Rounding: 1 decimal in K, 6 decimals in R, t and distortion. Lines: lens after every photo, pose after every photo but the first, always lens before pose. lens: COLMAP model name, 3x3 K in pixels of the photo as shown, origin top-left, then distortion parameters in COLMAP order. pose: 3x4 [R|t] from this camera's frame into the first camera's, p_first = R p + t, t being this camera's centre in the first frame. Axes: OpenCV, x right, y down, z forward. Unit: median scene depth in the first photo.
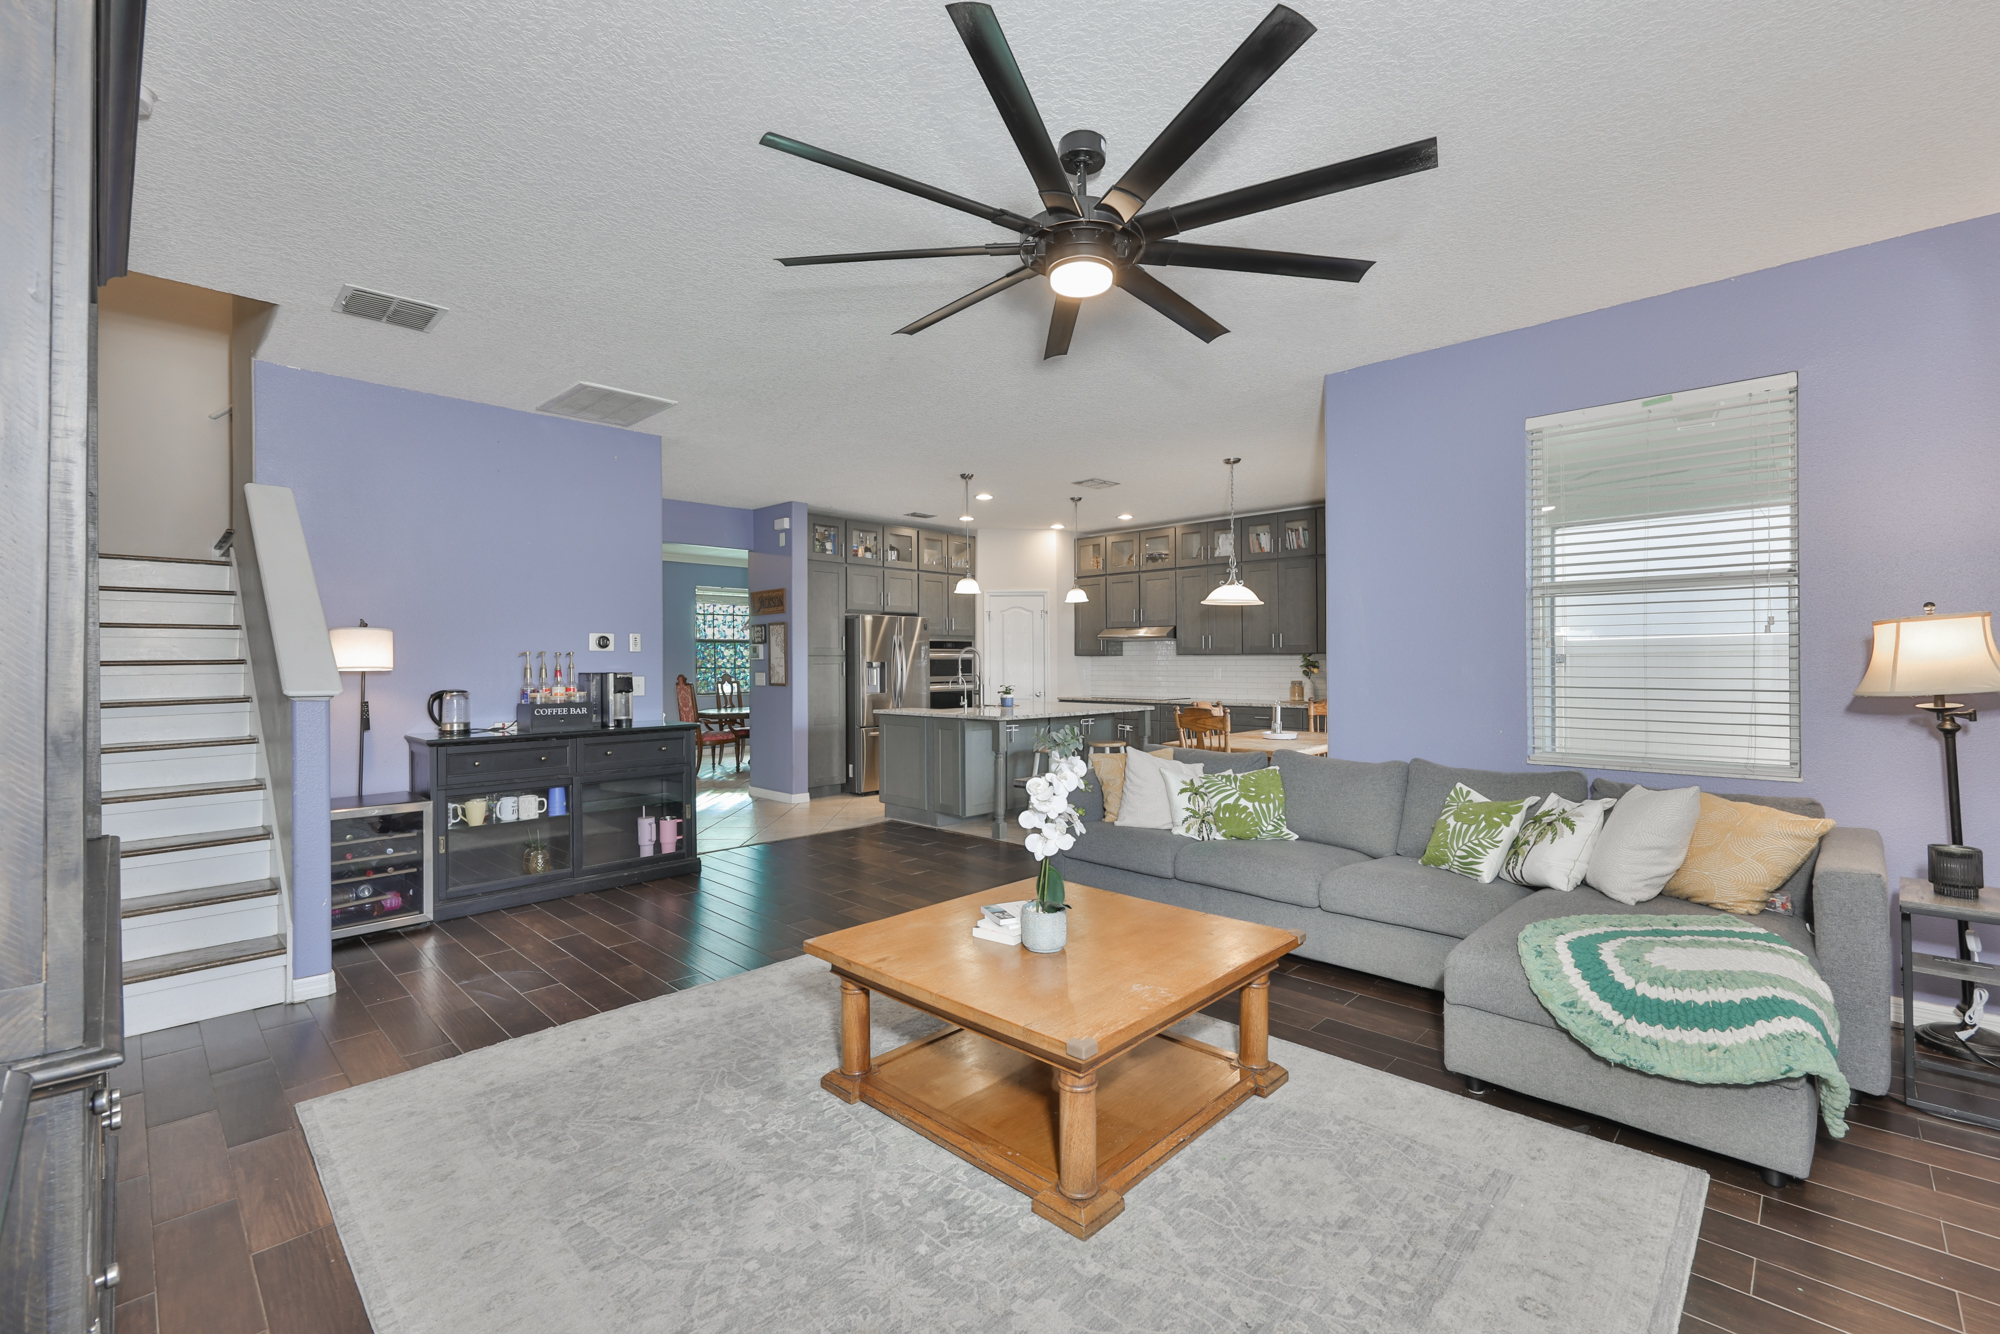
lens RADIAL K [[862.2, 0, 1020.0], [0, 862.2, 663.7], [0, 0, 1]] dist [0.001567, -0.000423]
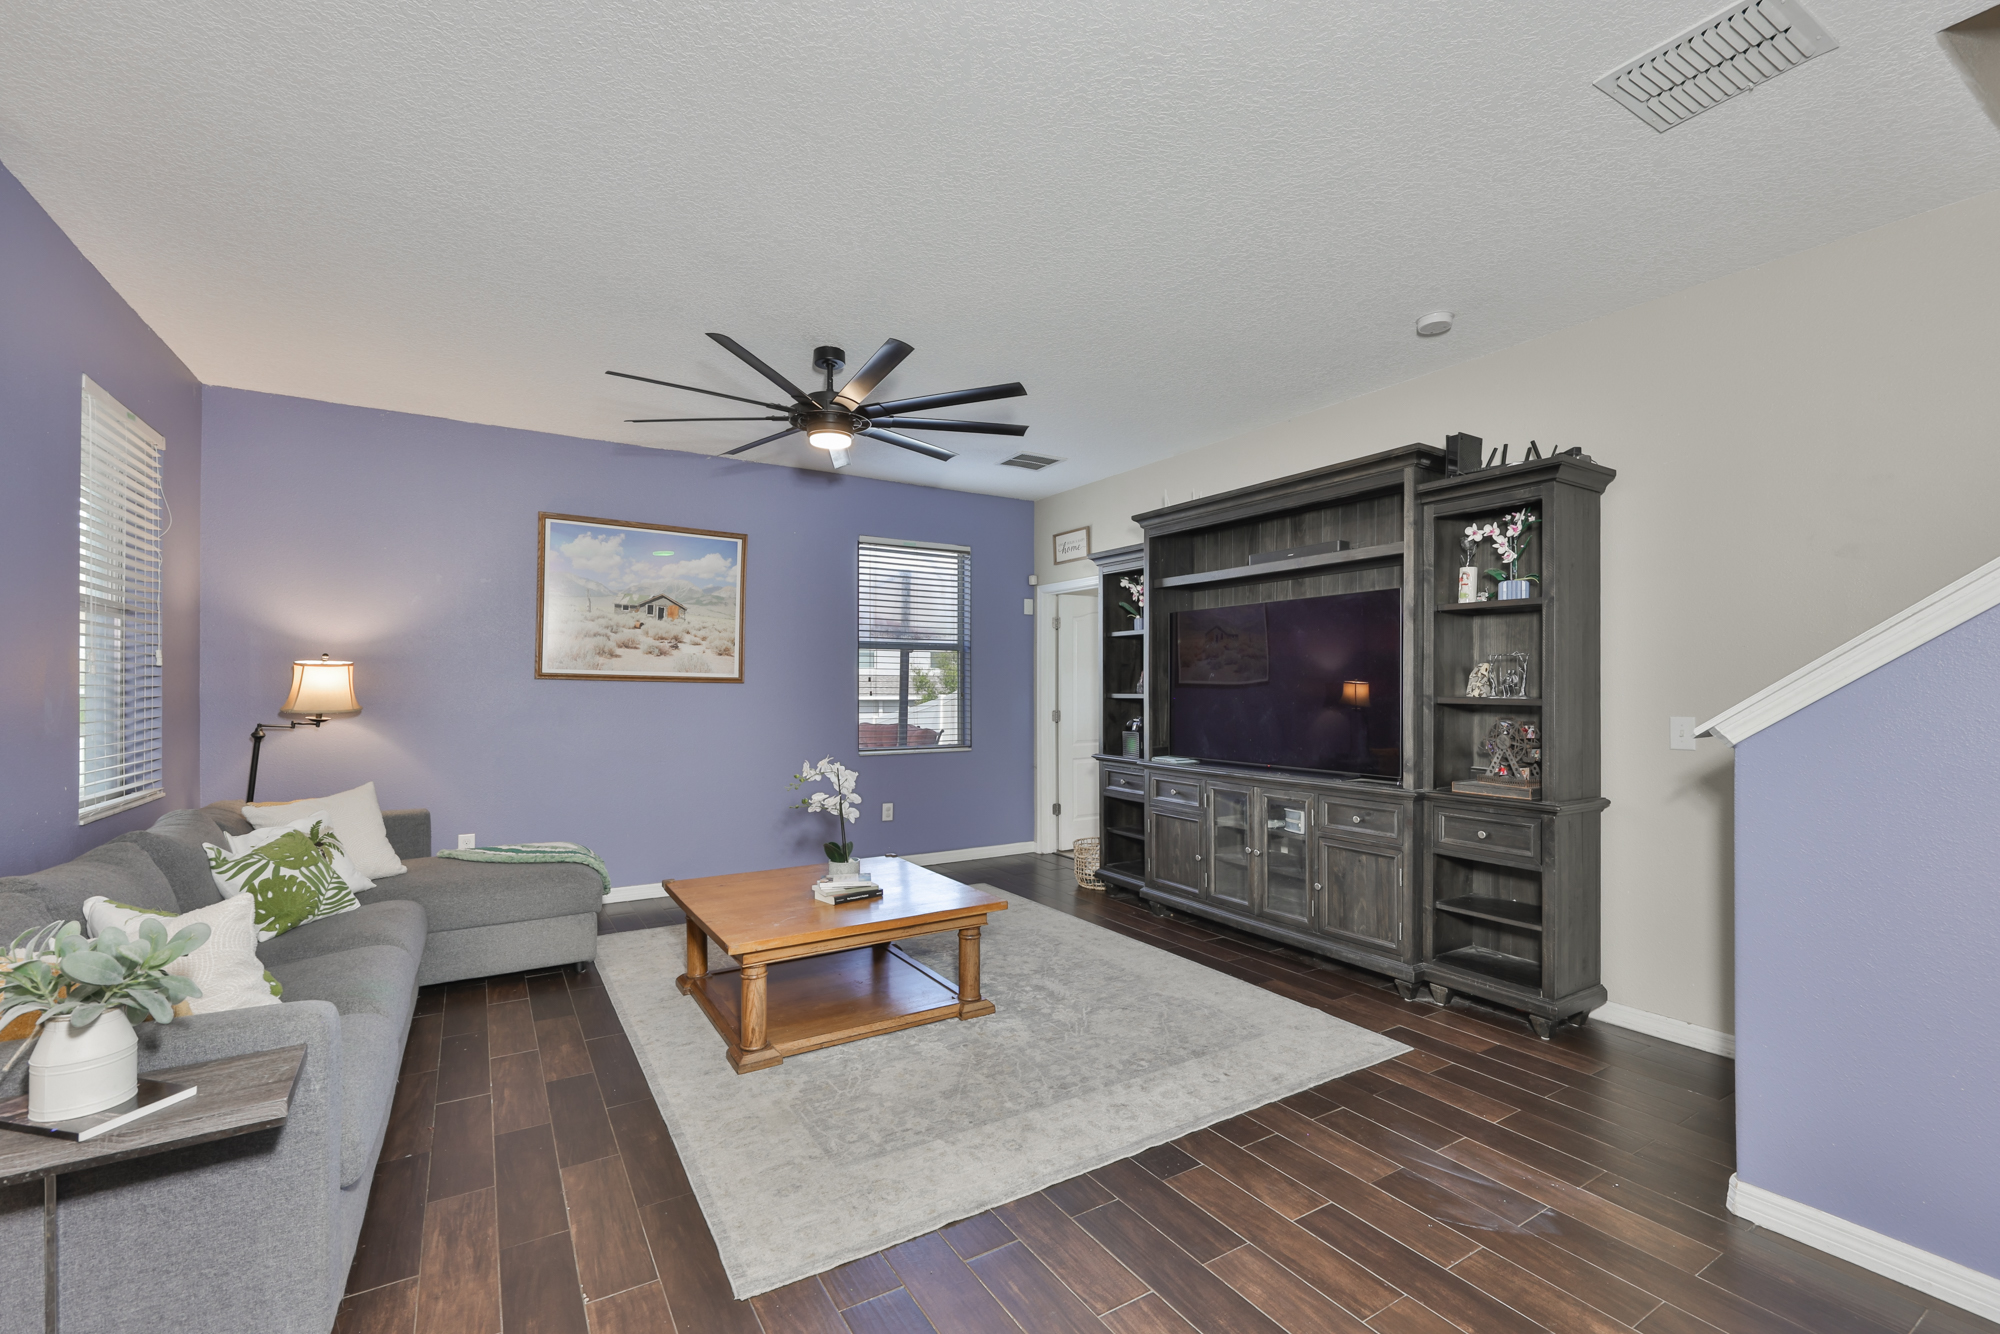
lens RADIAL K [[862.2, 0, 998.3], [0, 862.2, 679.6], [0, 0, 1]] dist [0.001567, -0.000423]
pose [[-0.963565, 0.006158, 0.267402, -0.321813], [0.003546, 0.999941, -0.010250, -0.000636], [-0.267449, -0.008928, -0.963531, 1.241738]]
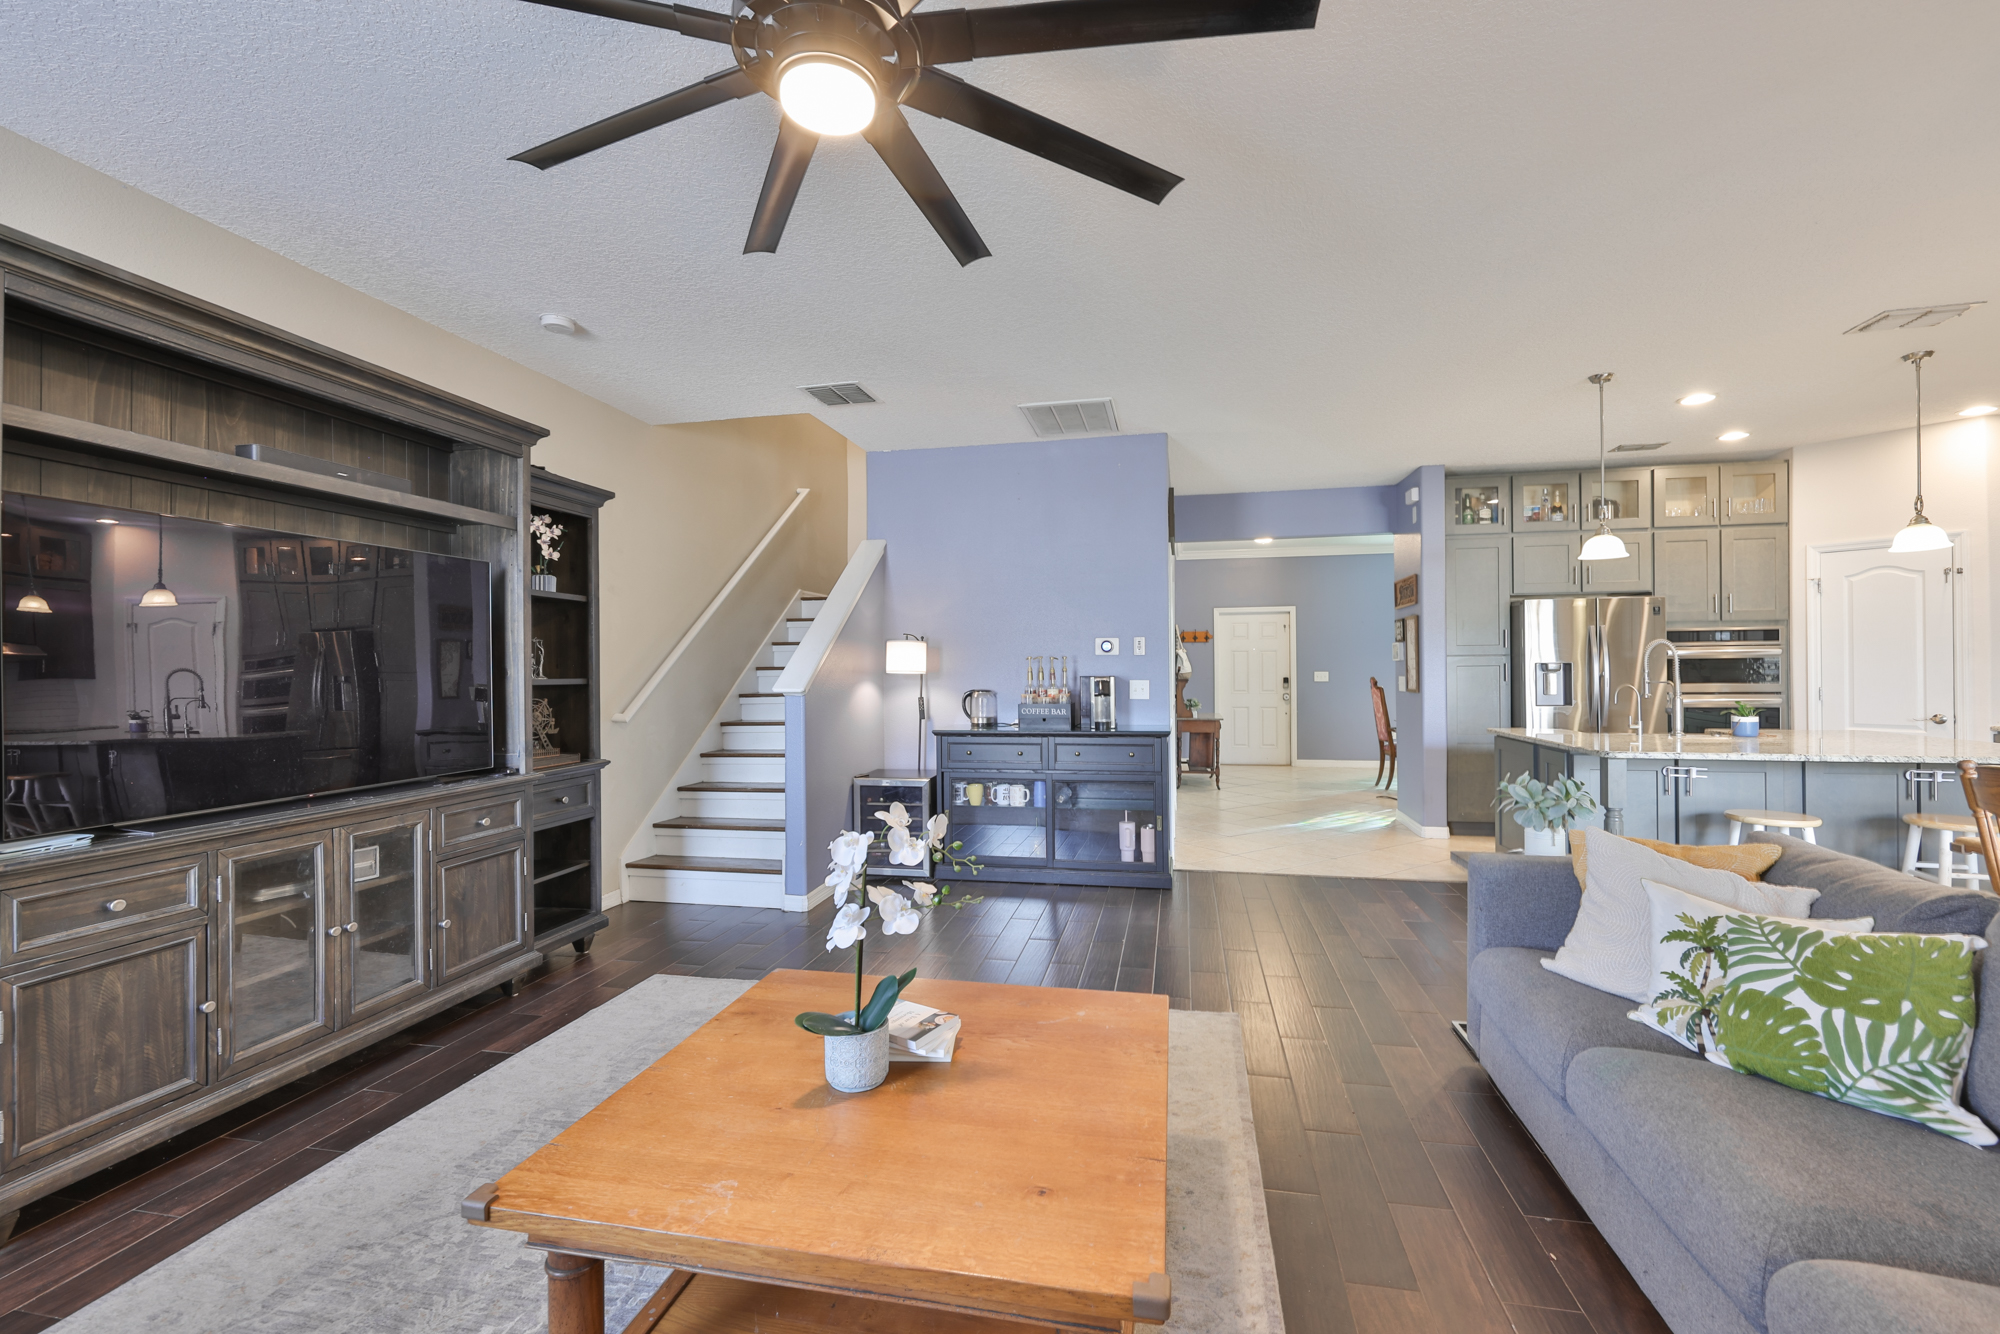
lens RADIAL K [[862.2, 0, 1004.1], [0, 862.2, 669.3], [0, 0, 1]] dist [0.001567, -0.000423]
pose [[0.523112, 0.003499, -0.852257, 0.366639], [0.002658, 0.999980, 0.005736, -0.003878], [0.852260, -0.005266, 0.523093, 0.393909]]
